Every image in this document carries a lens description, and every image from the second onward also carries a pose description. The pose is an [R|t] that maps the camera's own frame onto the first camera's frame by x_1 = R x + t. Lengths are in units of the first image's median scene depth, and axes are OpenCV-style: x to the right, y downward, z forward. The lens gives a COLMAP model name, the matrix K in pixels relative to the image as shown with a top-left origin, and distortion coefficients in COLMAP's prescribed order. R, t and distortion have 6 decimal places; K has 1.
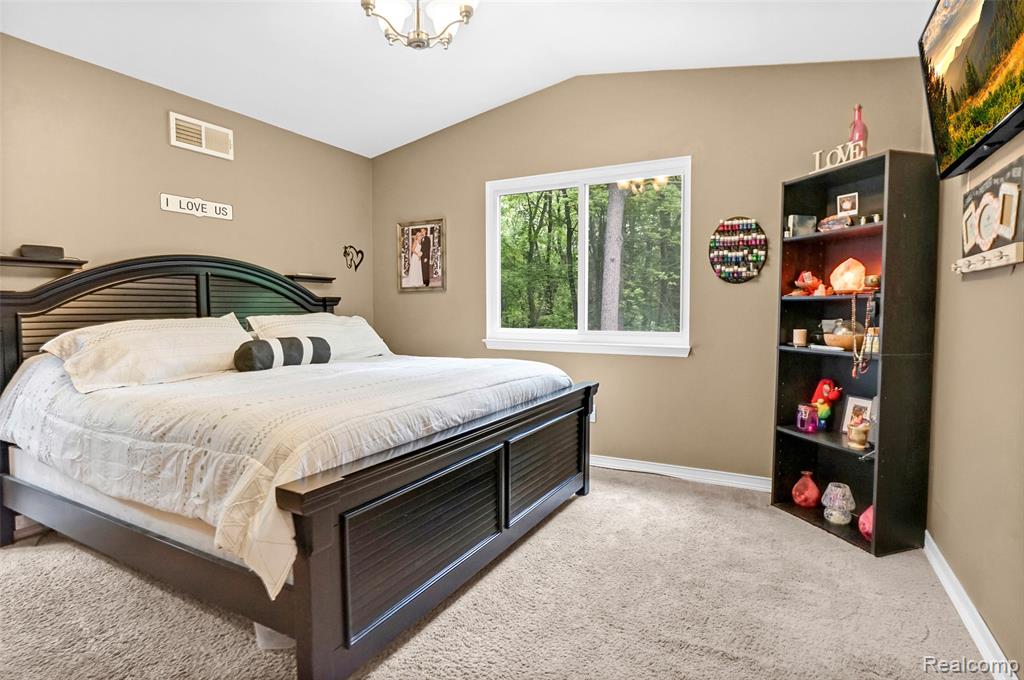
lens RADIAL K [[523.6, 0, 512.0], [0, 523.6, 340.0], [0, 0, 1]] dist [-0.015106, 0.000994]
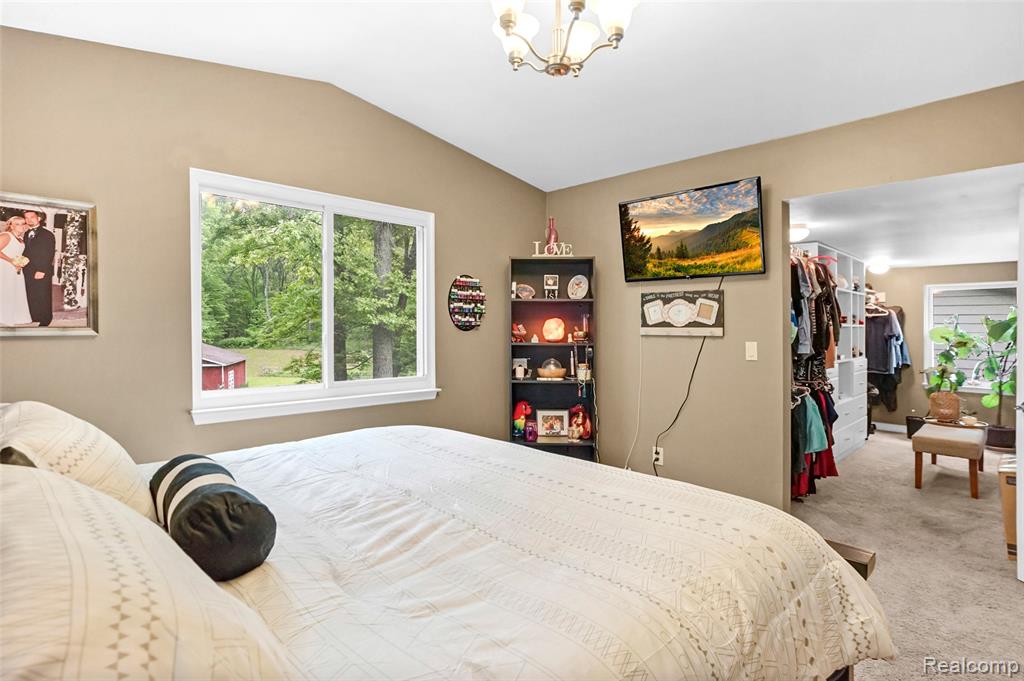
lens RADIAL K [[545.9, 0, 512.0], [0, 545.9, 340.5], [0, 0, 1]] dist [-0.000352, 0.000258]
pose [[0.276941, -0.023793, 0.960592, -0.729606], [0.055558, 0.998417, 0.008712, -0.090825], [-0.959279, 0.050956, 0.277825, 0.552284]]
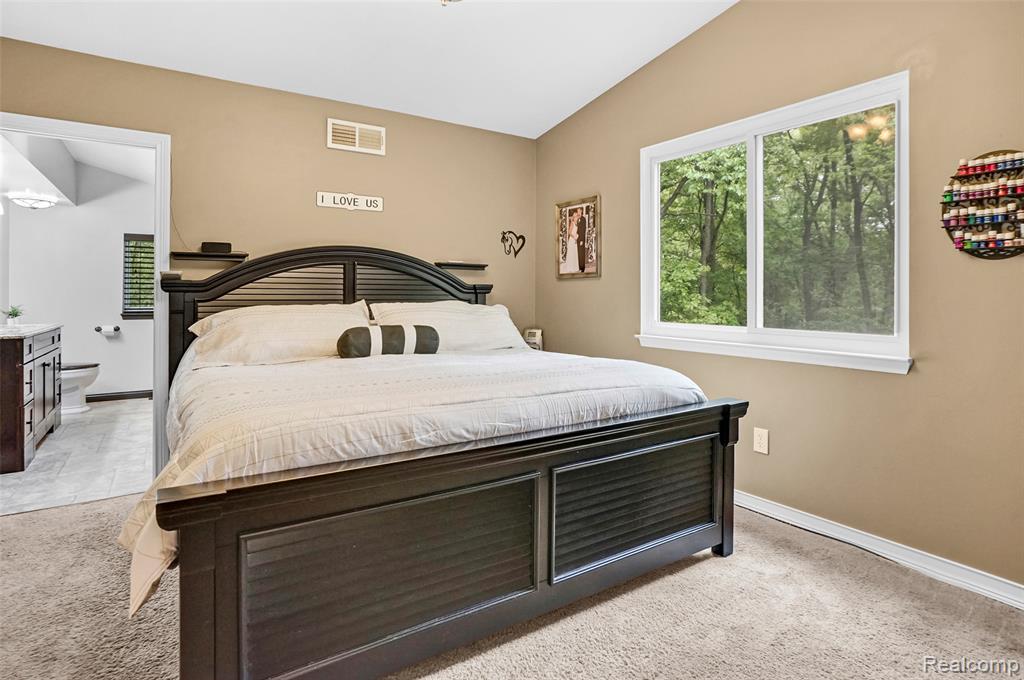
lens RADIAL K [[543.0, 0, 519.2], [0, 543.0, 296.3], [0, 0, 1]] dist [-0.032680, 0.024591]
pose [[0.885919, 0.004926, -0.463814, 0.226220], [-0.034375, 0.997891, -0.055061, -0.010466], [0.462565, 0.064723, 0.884220, 0.185852]]
